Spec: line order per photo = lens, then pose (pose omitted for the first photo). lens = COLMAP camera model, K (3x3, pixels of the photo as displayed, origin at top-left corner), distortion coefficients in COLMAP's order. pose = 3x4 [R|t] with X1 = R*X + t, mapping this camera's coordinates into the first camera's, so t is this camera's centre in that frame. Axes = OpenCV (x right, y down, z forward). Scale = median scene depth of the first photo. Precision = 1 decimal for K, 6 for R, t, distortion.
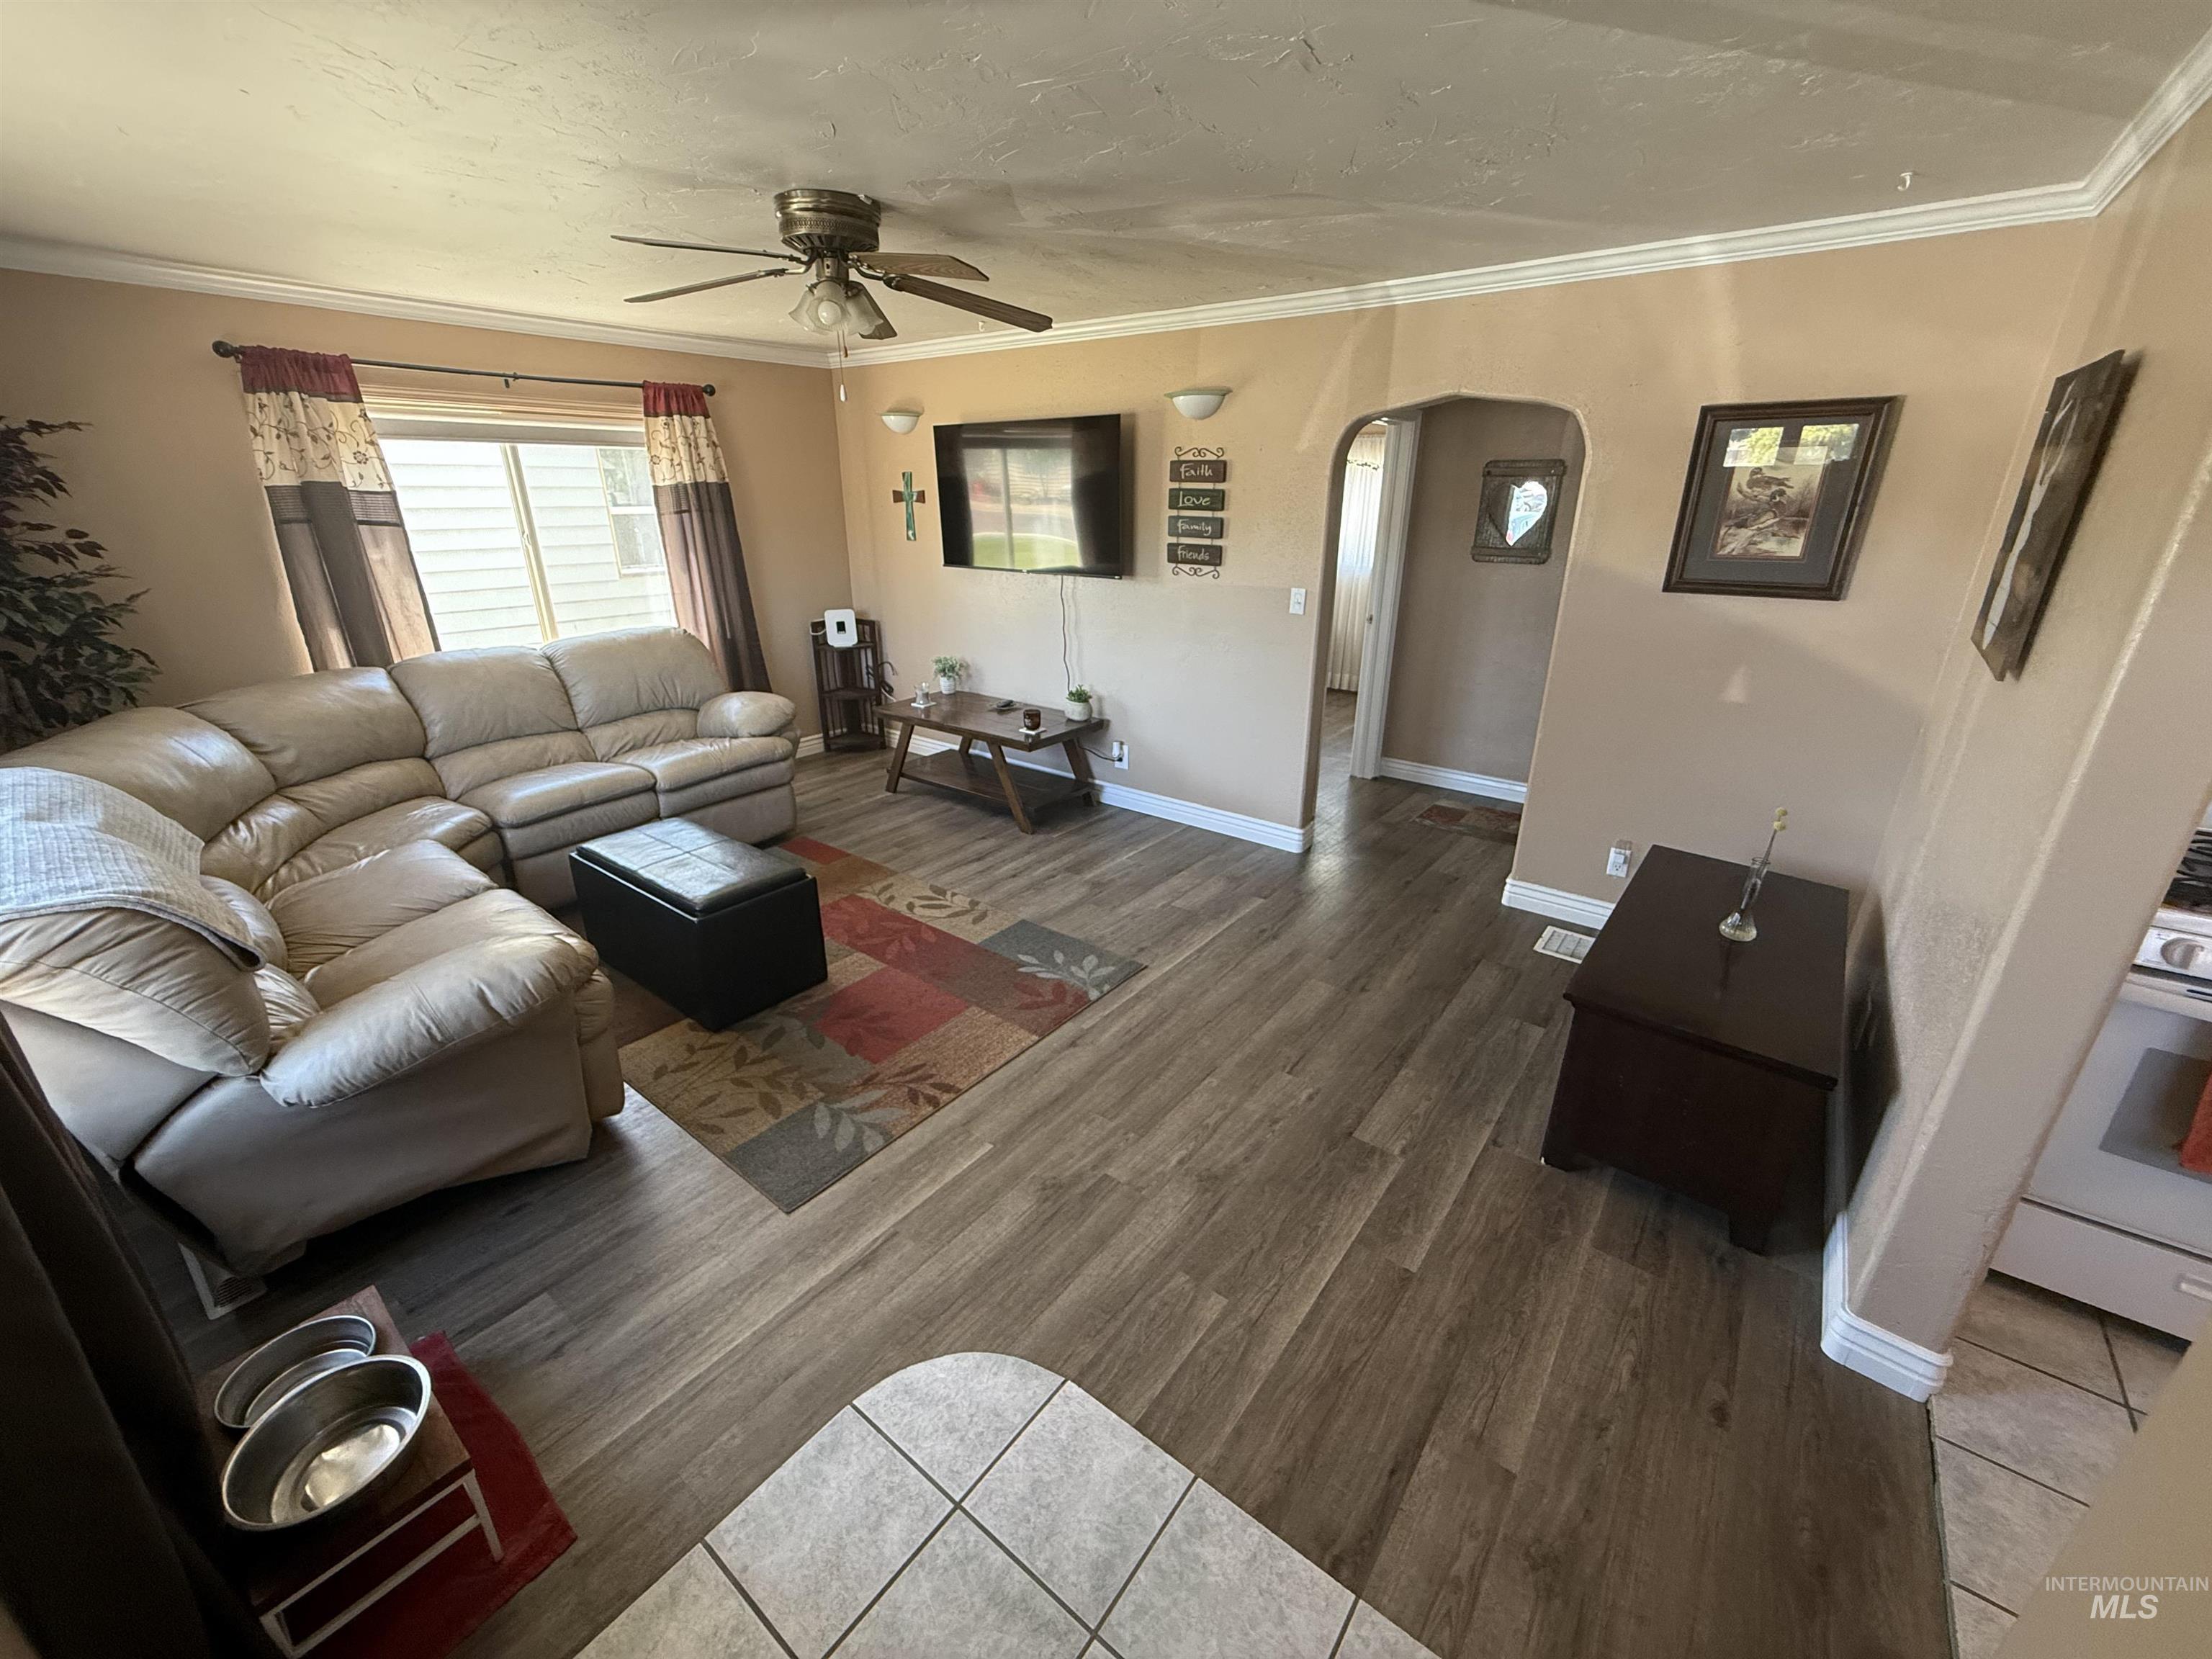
lens RADIAL K [[883.7, 0, 1102.3], [0, 883.7, 829.0], [0, 0, 1]] dist [0.001256, 0.000287]
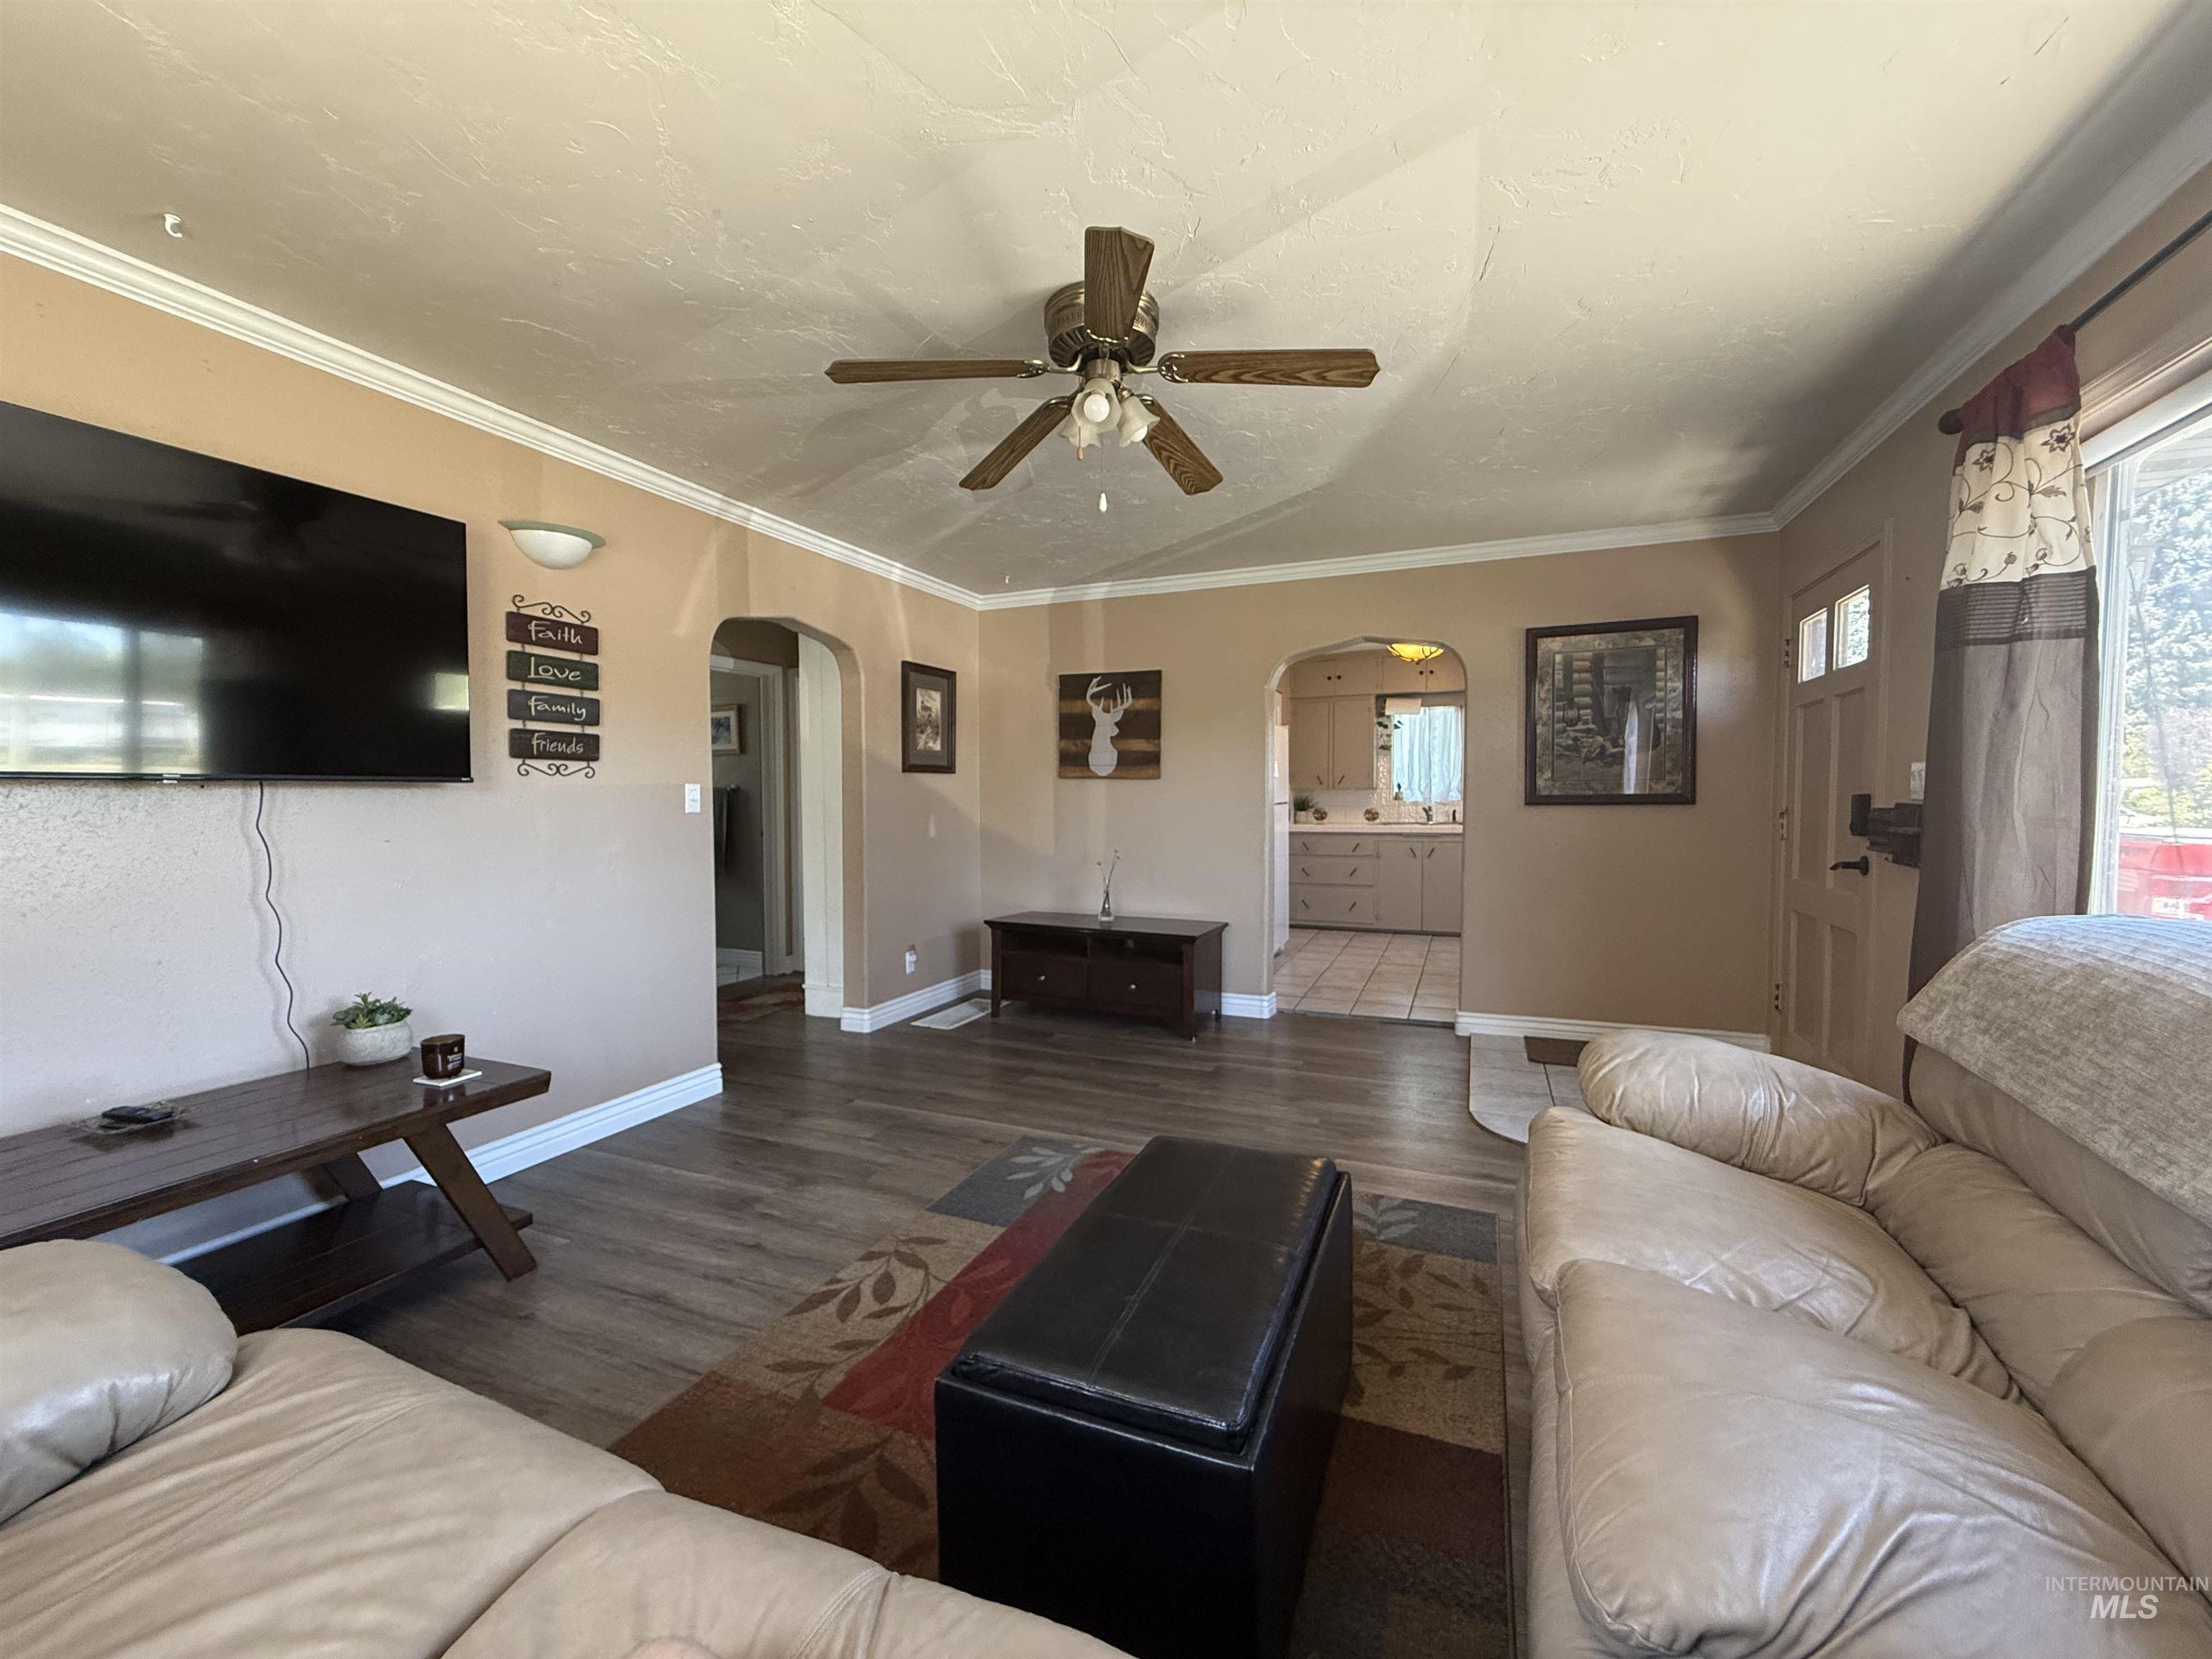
lens RADIAL K [[883.7, 0, 1102.3], [0, 883.7, 829.0], [0, 0, 1]] dist [0.001256, 0.000287]
pose [[-0.254128, -0.039422, 0.966367, -0.753702], [0.348390, 0.928363, 0.129488, -0.209991], [-0.902244, 0.369579, -0.222189, 0.873685]]
